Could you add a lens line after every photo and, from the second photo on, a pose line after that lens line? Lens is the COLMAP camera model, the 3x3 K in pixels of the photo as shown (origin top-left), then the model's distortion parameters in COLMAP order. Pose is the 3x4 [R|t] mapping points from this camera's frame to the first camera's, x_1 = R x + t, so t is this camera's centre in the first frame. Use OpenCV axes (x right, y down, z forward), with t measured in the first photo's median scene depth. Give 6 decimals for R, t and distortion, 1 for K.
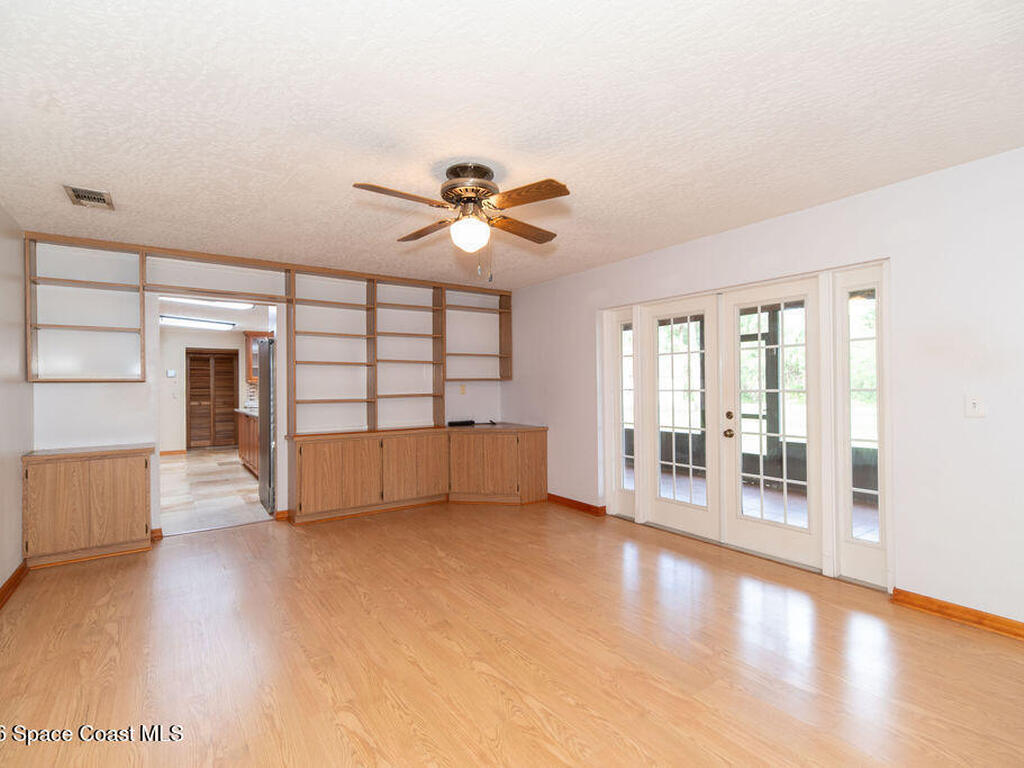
lens RADIAL K [[497.9, 0, 513.1], [0, 497.9, 388.0], [0, 0, 1]] dist [0.012795, 0.000721]
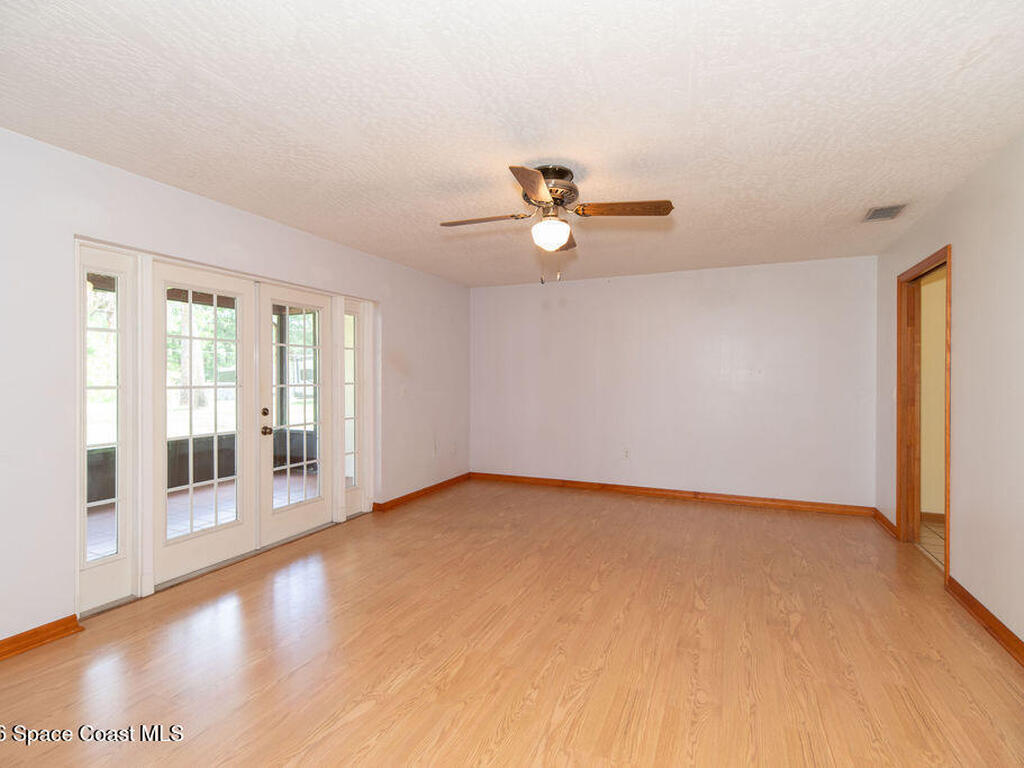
lens RADIAL K [[497.9, 0, 513.3], [0, 497.9, 378.1], [0, 0, 1]] dist [0.012795, 0.000721]
pose [[-0.515525, 0.013887, 0.856762, -0.654719], [0.013489, 0.999876, -0.008091, 0.004980], [-0.856768, 0.007386, -0.515649, 1.111363]]
